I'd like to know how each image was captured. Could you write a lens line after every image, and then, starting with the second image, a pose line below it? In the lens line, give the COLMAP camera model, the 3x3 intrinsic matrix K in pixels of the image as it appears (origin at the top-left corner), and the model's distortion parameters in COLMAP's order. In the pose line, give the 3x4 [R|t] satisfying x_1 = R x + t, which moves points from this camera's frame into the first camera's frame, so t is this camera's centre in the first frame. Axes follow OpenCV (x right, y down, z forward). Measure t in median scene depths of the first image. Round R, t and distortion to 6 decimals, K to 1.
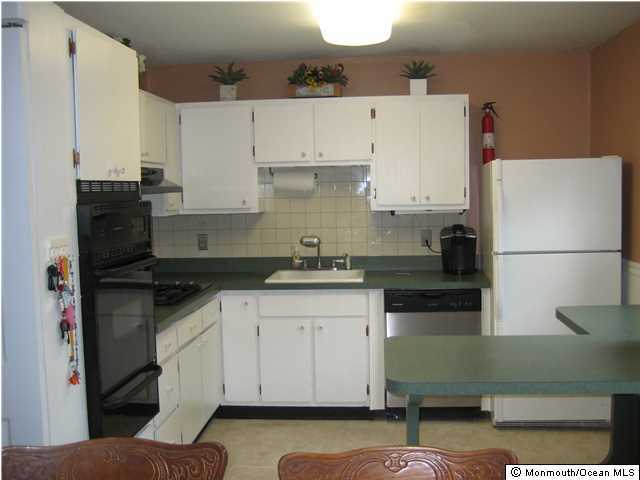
lens RADIAL K [[688.8, 0, 320.3], [0, 688.8, 238.0], [0, 0, 1]] dist [-0.052047, 0.200727]
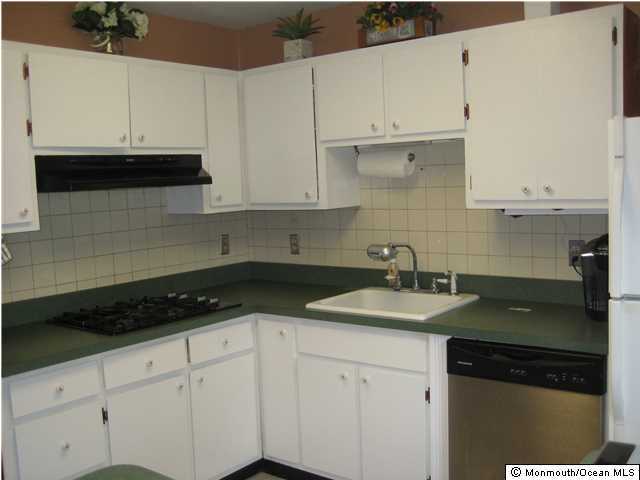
lens RADIAL K [[688.8, 0, 320.3], [0, 688.8, 238.0], [0, 0, 1]] dist [-0.052047, 0.200727]
pose [[0.846876, 0.032930, -0.530769, 0.300759], [-0.016110, 0.999211, 0.036290, -0.033328], [0.531546, -0.022182, 0.846739, 0.375813]]
